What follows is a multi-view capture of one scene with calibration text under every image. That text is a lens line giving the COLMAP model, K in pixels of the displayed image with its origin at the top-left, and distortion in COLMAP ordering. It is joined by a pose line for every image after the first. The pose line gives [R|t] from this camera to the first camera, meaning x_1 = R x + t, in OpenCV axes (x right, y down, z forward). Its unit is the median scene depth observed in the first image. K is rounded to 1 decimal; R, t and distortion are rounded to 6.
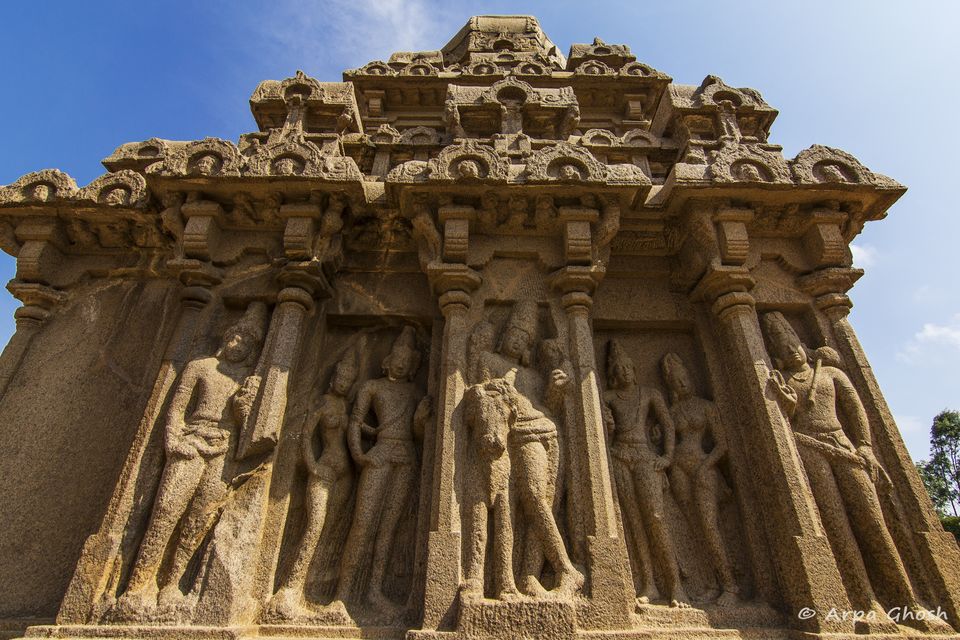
lens RADIAL K [[485.7, 0, 483.5], [0, 485.7, 316.1], [0, 0, 1]] dist [-0.005834, -0.000694]
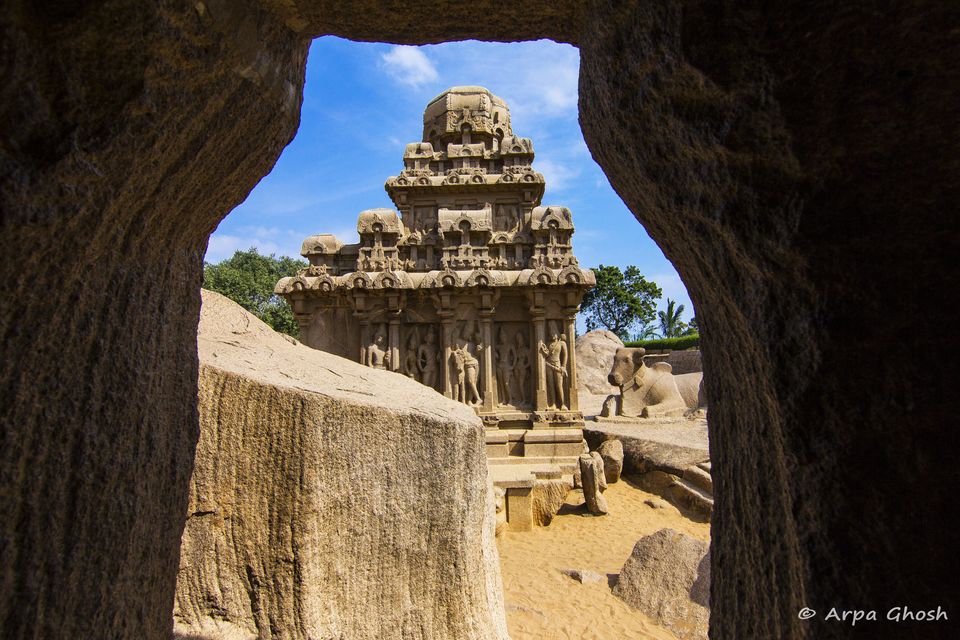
lens RADIAL K [[485.7, 0, 483.6], [0, 485.7, 317.9], [0, 0, 1]] dist [-0.005834, -0.000694]
pose [[0.999433, -0.029030, -0.017038, 0.236096], [0.033520, 0.904492, 0.425171, -1.401268], [0.003068, -0.425501, 0.904953, -1.835754]]
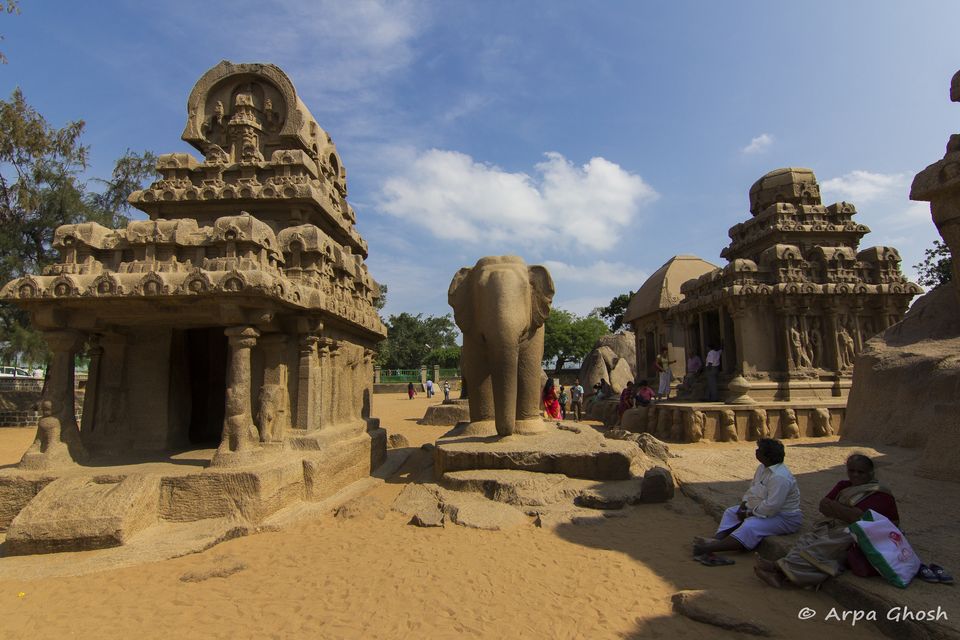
lens RADIAL K [[485.7, 0, 481.0], [0, 485.7, 318.0], [0, 0, 1]] dist [-0.005834, -0.000694]
pose [[0.997696, -0.012043, 0.066768, -4.151786], [-0.013953, 0.926661, 0.375640, -1.889467], [-0.066395, -0.375706, 0.924358, -3.498792]]
